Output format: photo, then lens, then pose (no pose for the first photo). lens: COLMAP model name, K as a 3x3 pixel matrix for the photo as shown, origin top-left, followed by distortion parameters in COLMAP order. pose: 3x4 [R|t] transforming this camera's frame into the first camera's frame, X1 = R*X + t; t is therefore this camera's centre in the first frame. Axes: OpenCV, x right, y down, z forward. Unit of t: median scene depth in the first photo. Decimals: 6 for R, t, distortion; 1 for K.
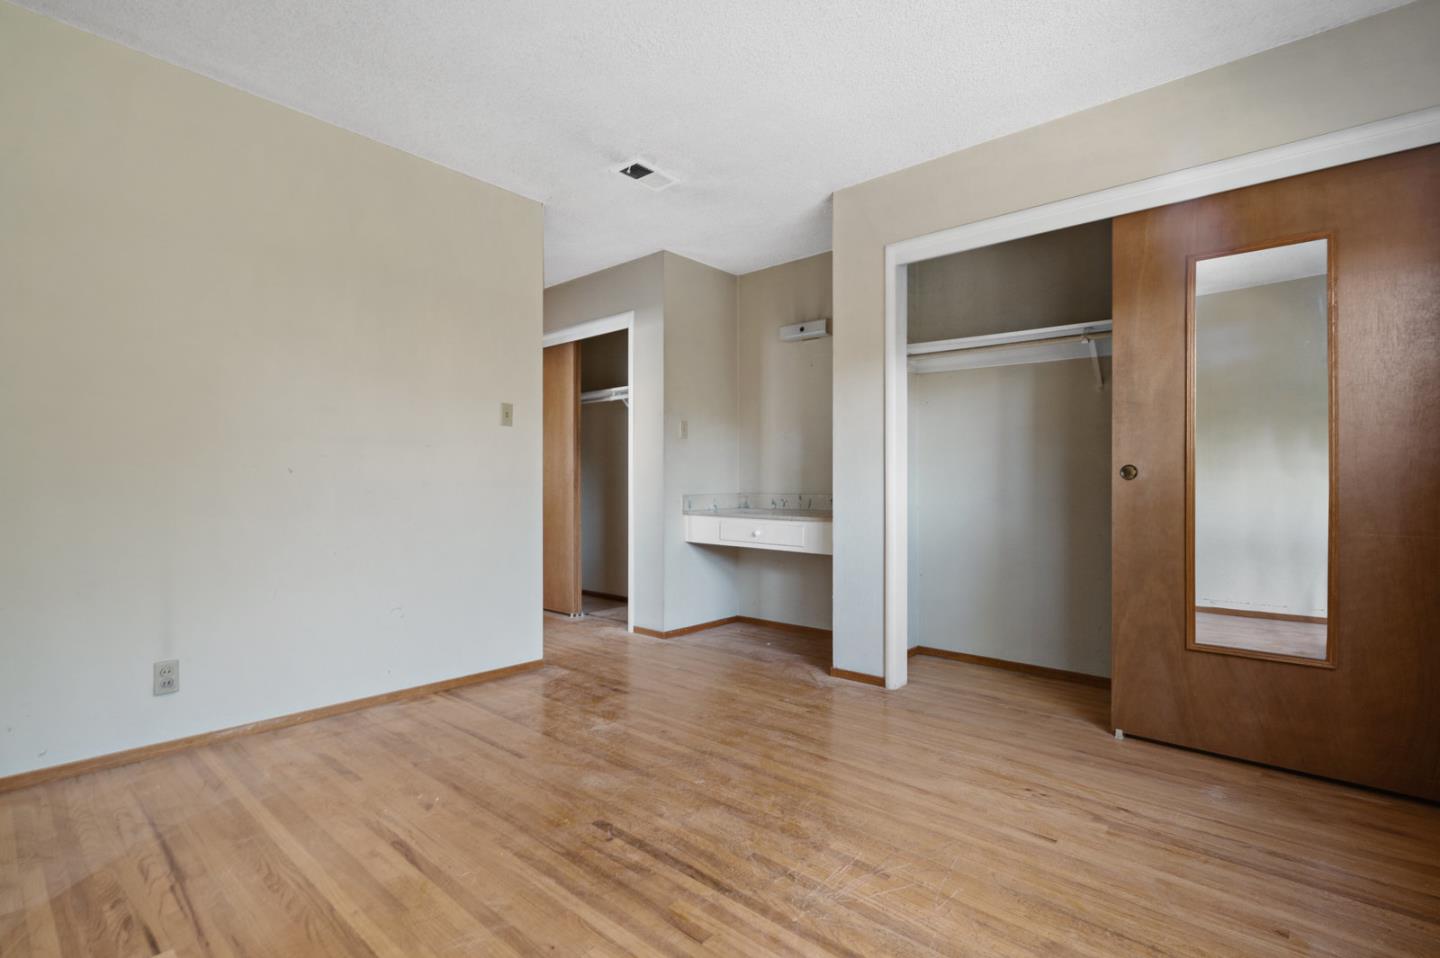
lens RADIAL K [[689.3, 0, 720.0], [0, 689.3, 479.0], [0, 0, 1]] dist [-0.001536, -0.000134]
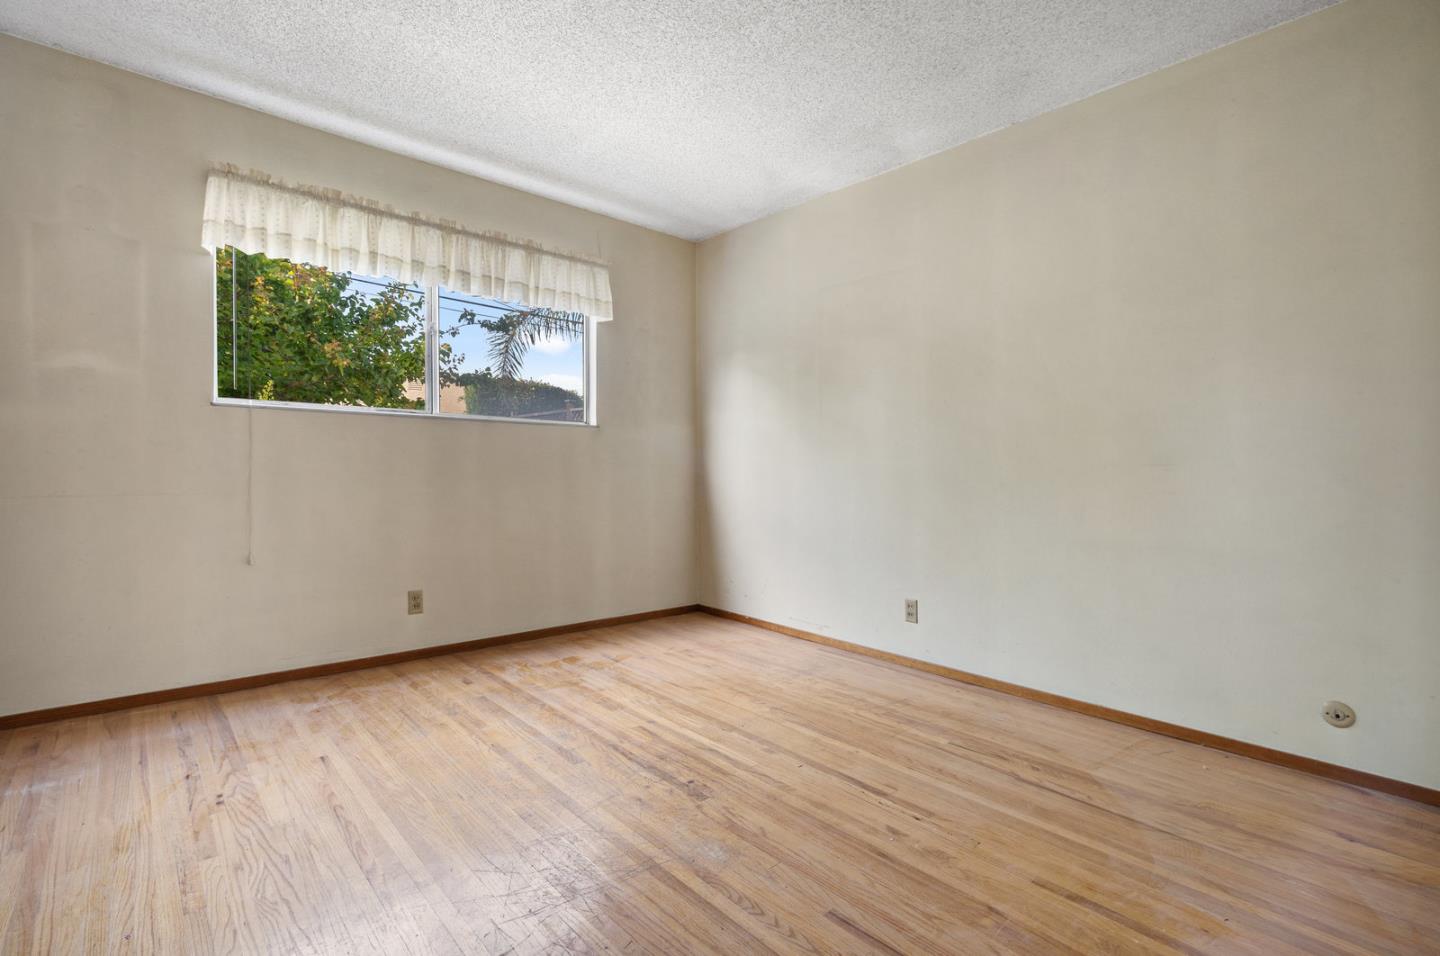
lens RADIAL K [[689.3, 0, 720.0], [0, 689.3, 478.0], [0, 0, 1]] dist [-0.001536, -0.000134]
pose [[-0.992882, -0.020788, 0.117273, -0.349176], [-0.021363, 0.999765, -0.003648, 0.034259], [-0.117170, -0.006128, -0.993093, 2.243078]]
